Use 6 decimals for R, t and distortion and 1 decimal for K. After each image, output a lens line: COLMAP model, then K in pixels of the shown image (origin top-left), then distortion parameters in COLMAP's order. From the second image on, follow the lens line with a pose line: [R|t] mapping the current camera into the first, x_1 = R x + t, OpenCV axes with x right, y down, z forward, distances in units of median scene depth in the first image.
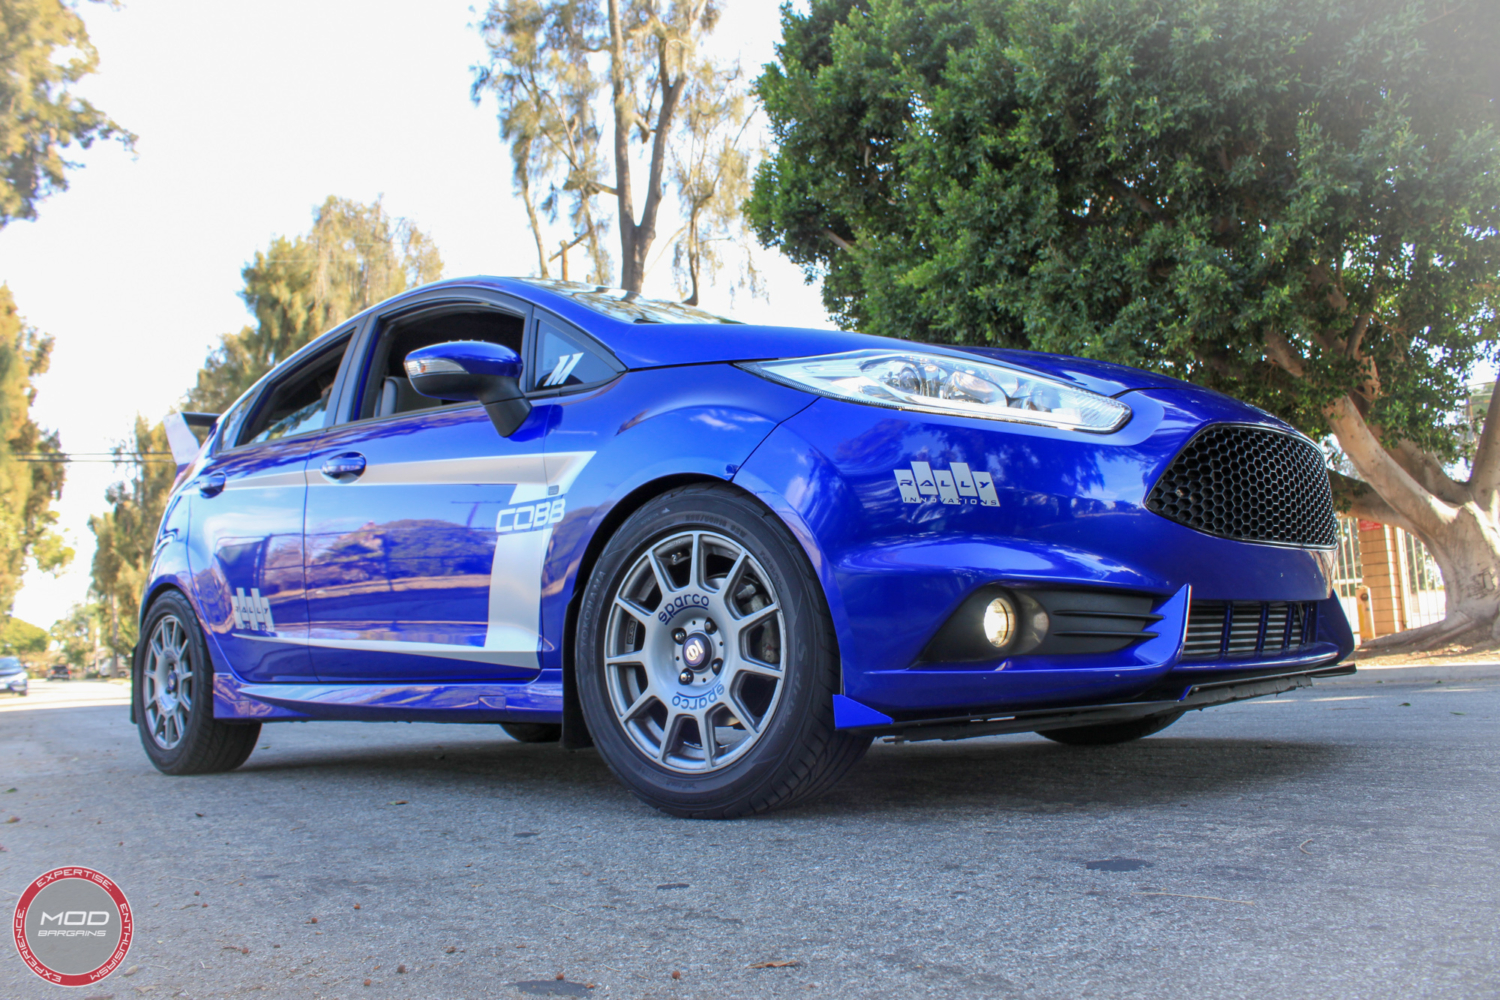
lens RADIAL K [[1235.9, 0, 746.5], [0, 1235.9, 493.6], [0, 0, 1]] dist [-0.166980, 0.134051]
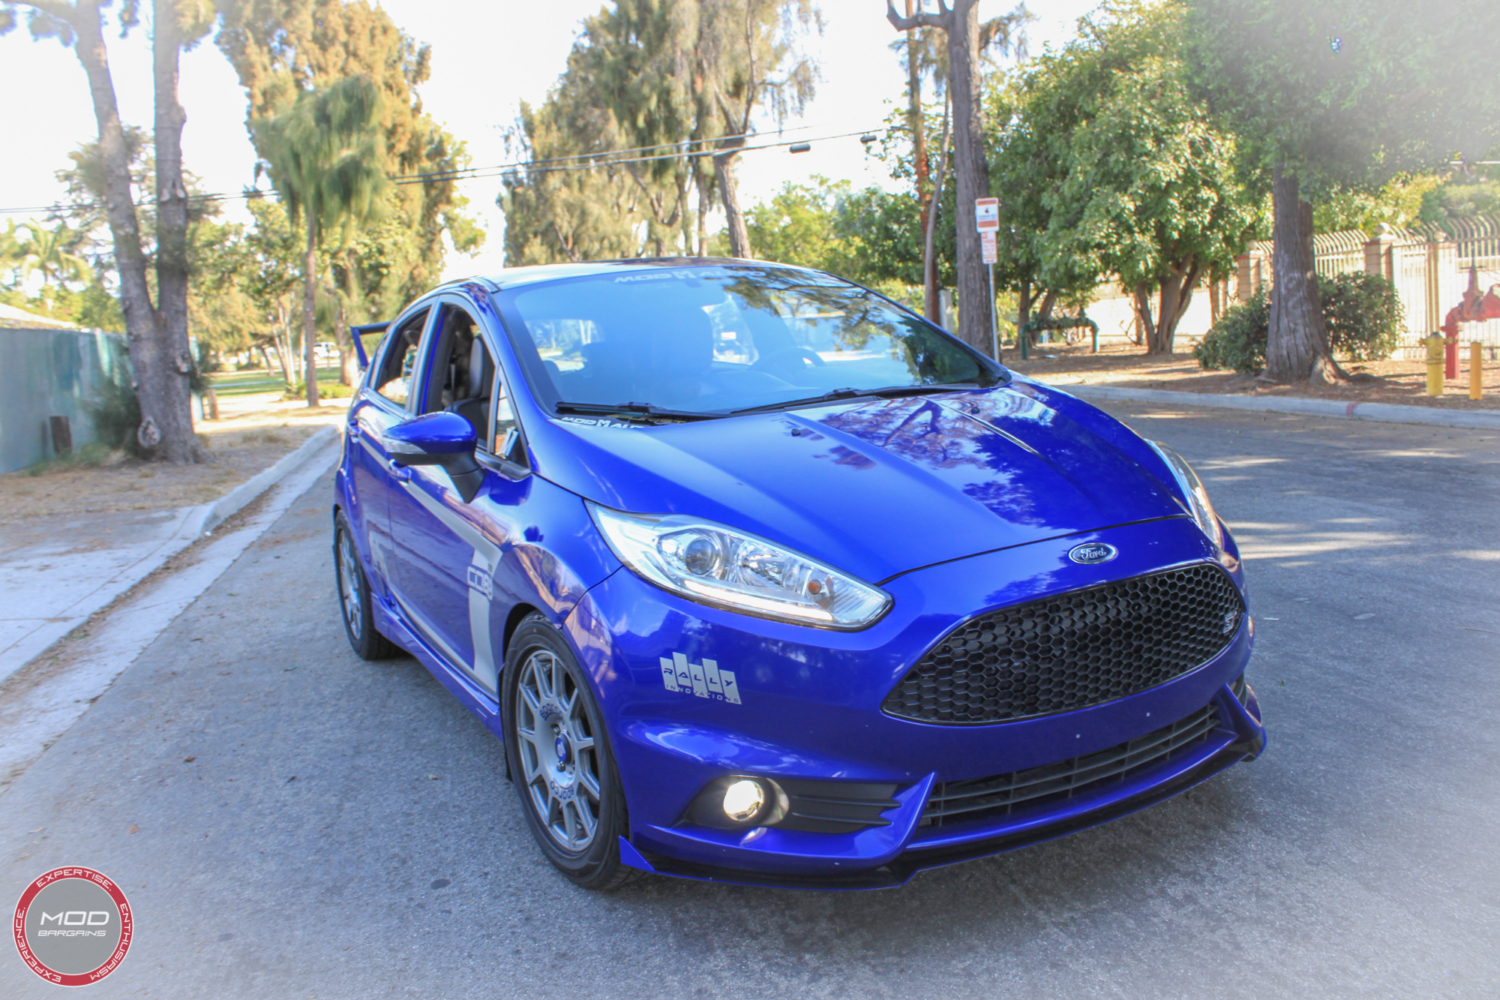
lens RADIAL K [[1235.9, 0, 746.4], [0, 1235.9, 486.9], [0, 0, 1]] dist [-0.166980, 0.134051]
pose [[0.949324, 0.016822, -0.313849, 0.043478], [0.071902, 0.960461, 0.268968, -0.037095], [0.305965, -0.277904, 0.910579, 0.004319]]
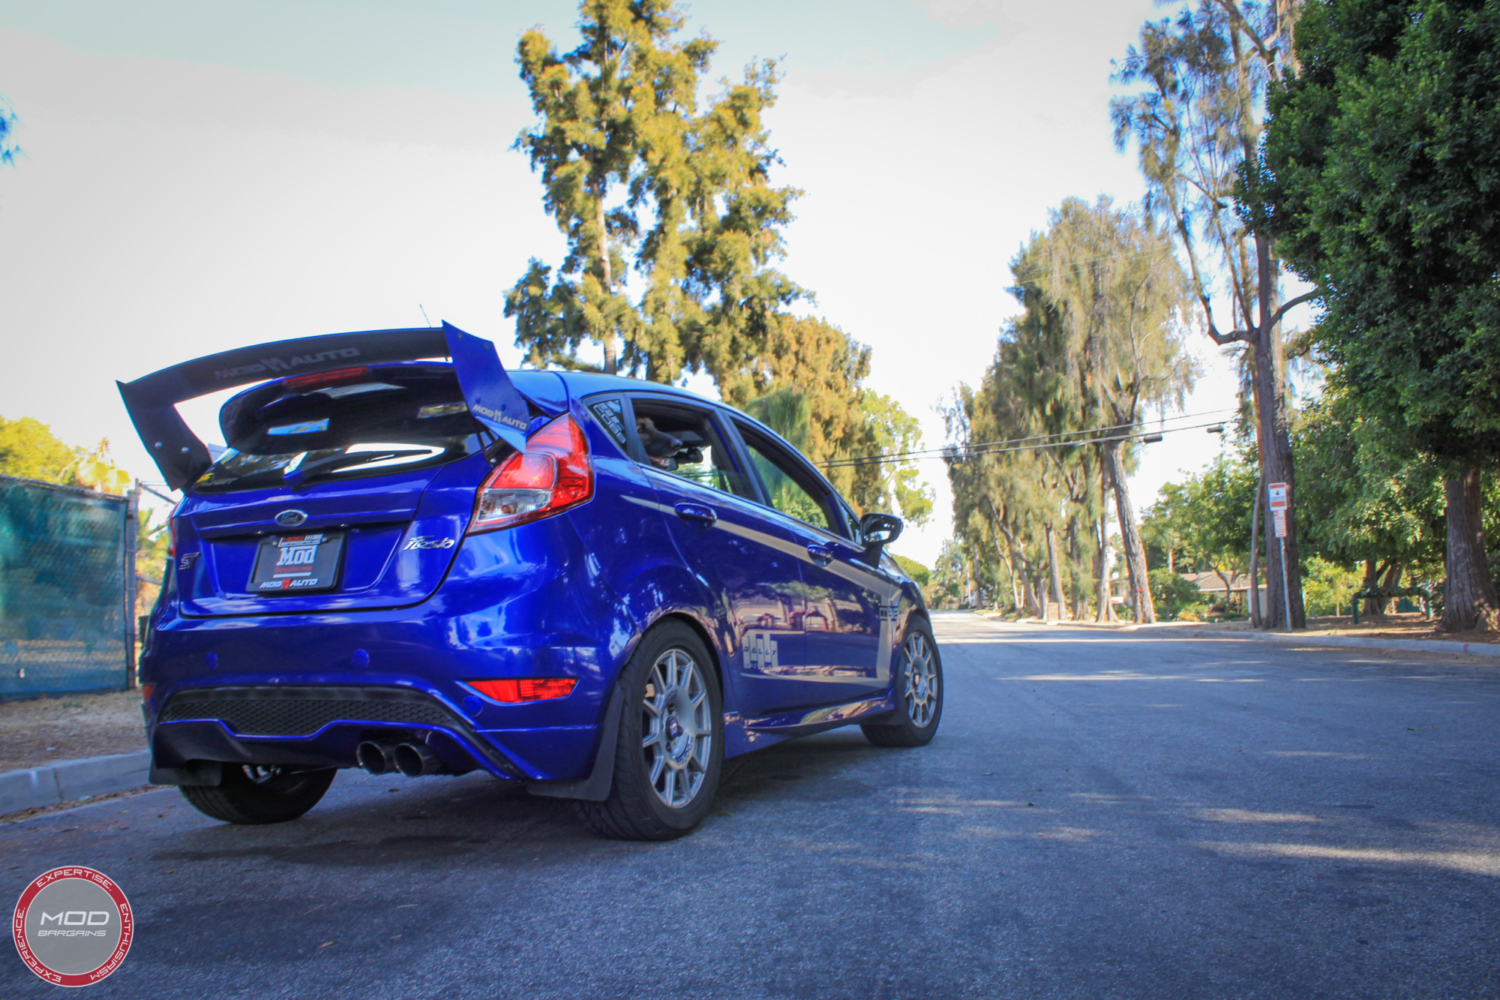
lens RADIAL K [[1235.9, 0, 742.9], [0, 1235.9, 494.4], [0, 0, 1]] dist [-0.166980, 0.134051]
pose [[0.769912, -0.044539, -0.636594, 0.241216], [0.083827, 0.995976, 0.031699, -0.050739], [0.632620, -0.077770, 0.770547, -0.188710]]
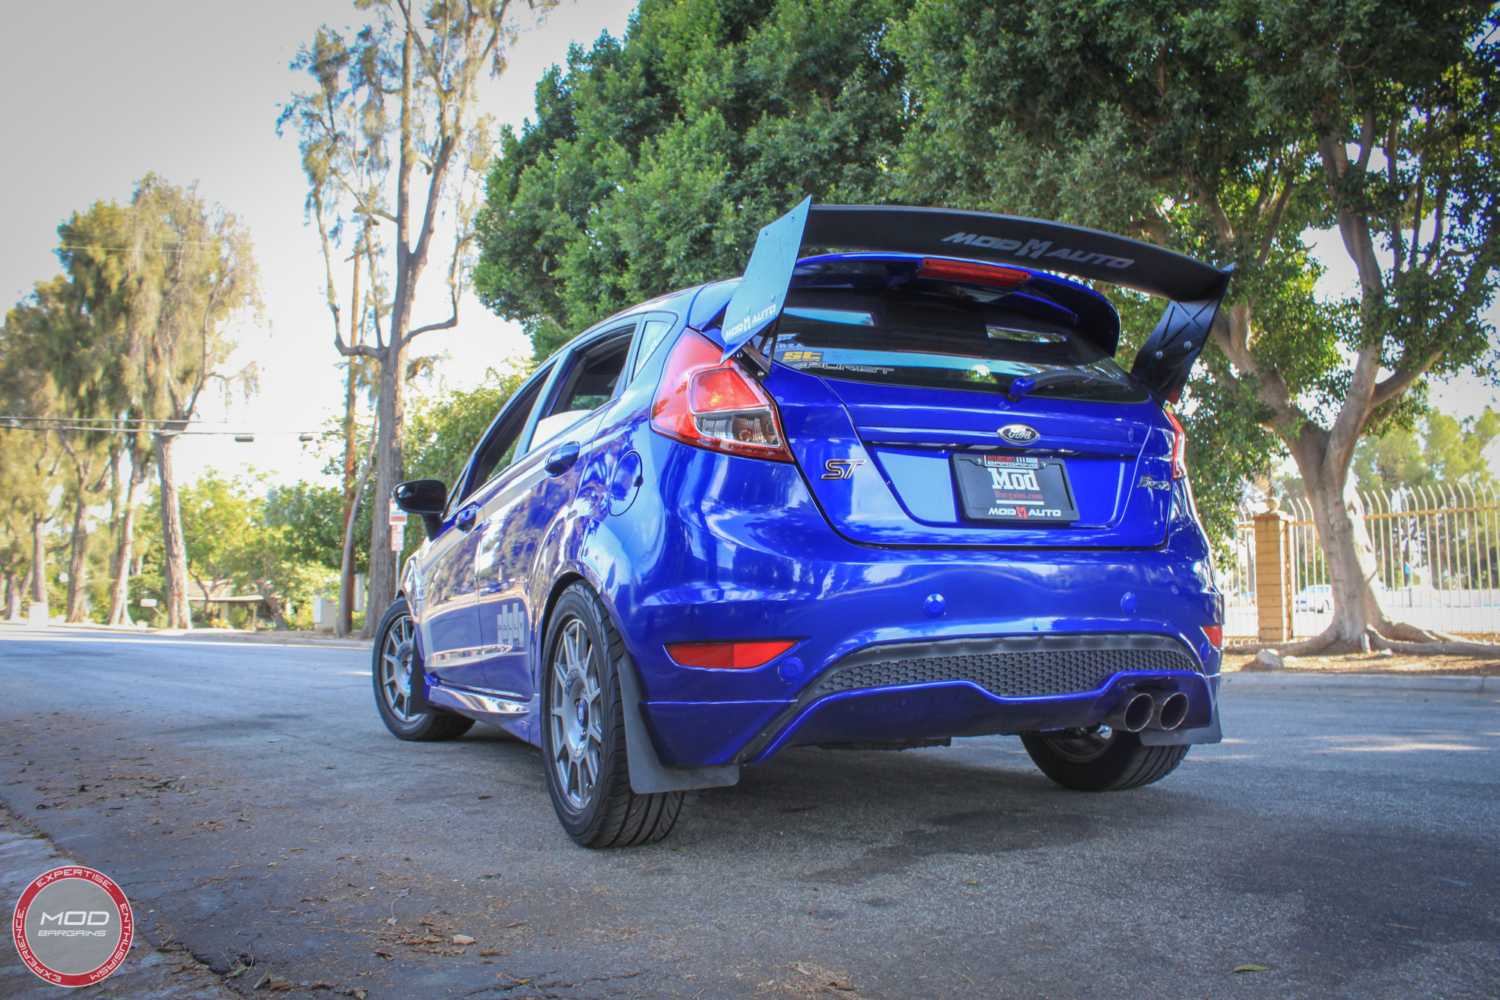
lens RADIAL K [[1235.9, 0, 762.6], [0, 1235.9, 483.9], [0, 0, 1]] dist [-0.166980, 0.134051]
pose [[0.986604, 0.062550, 0.150665, 0.086559], [-0.066212, 0.997617, 0.019406, -0.044524], [-0.149092, -0.029121, 0.988394, -0.223745]]
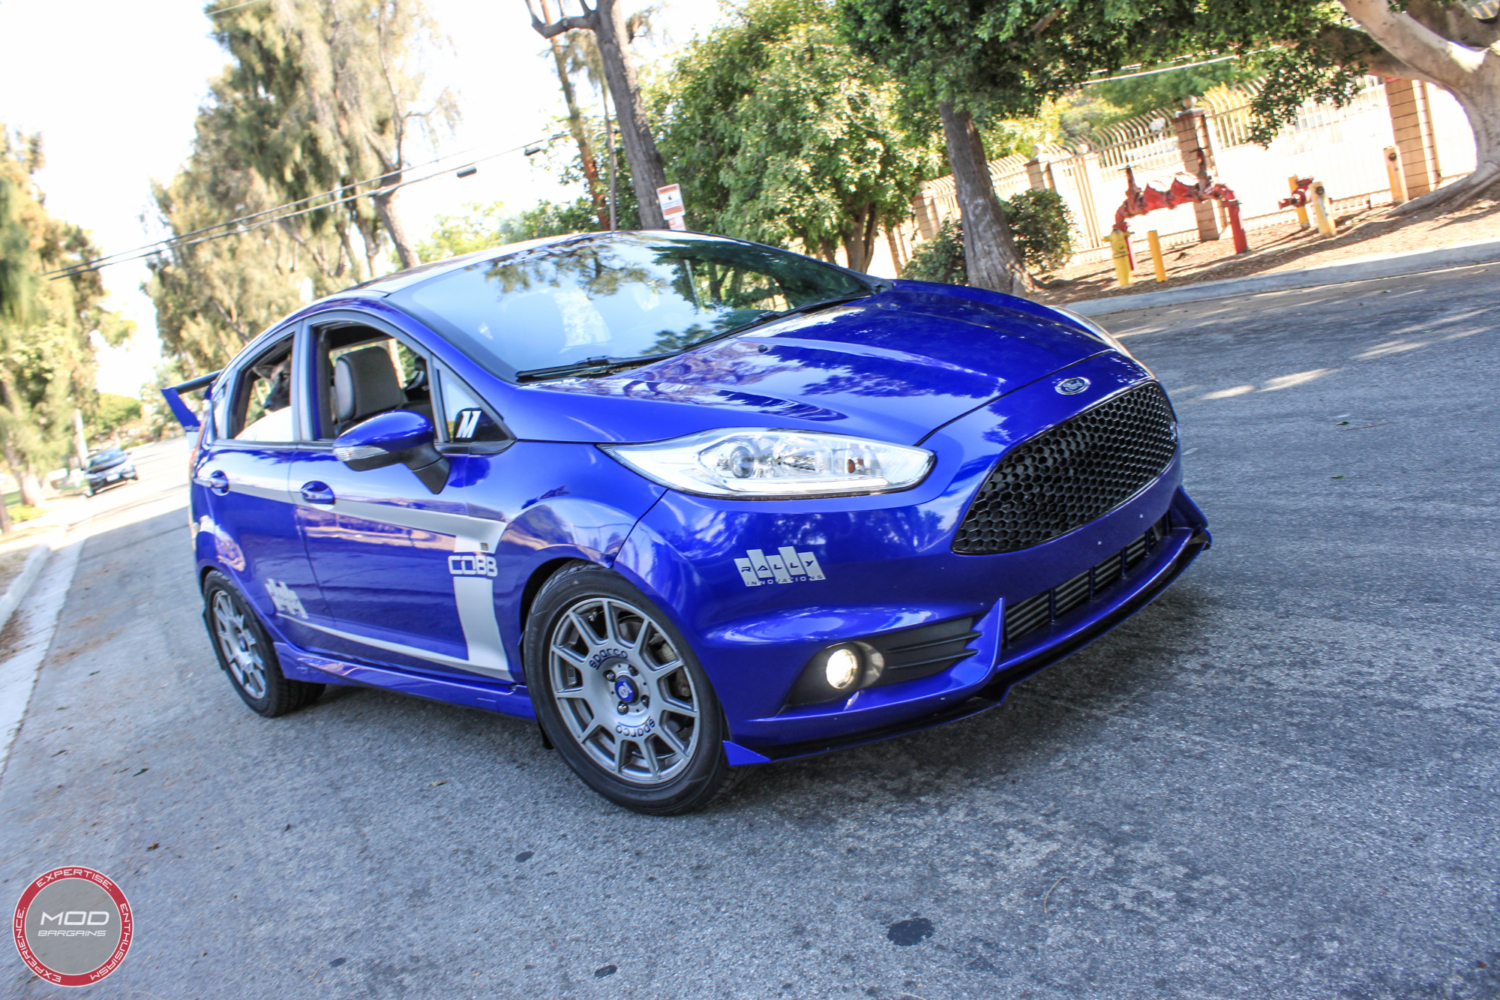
lens RADIAL K [[1235.9, 0, 751.1], [0, 1235.9, 495.8], [0, 0, 1]] dist [-0.166980, 0.134051]
pose [[0.976991, -0.195683, -0.084829, 0.019920], [0.212366, 0.929320, 0.302100, -0.034652], [0.019718, -0.313164, 0.949494, -0.008517]]
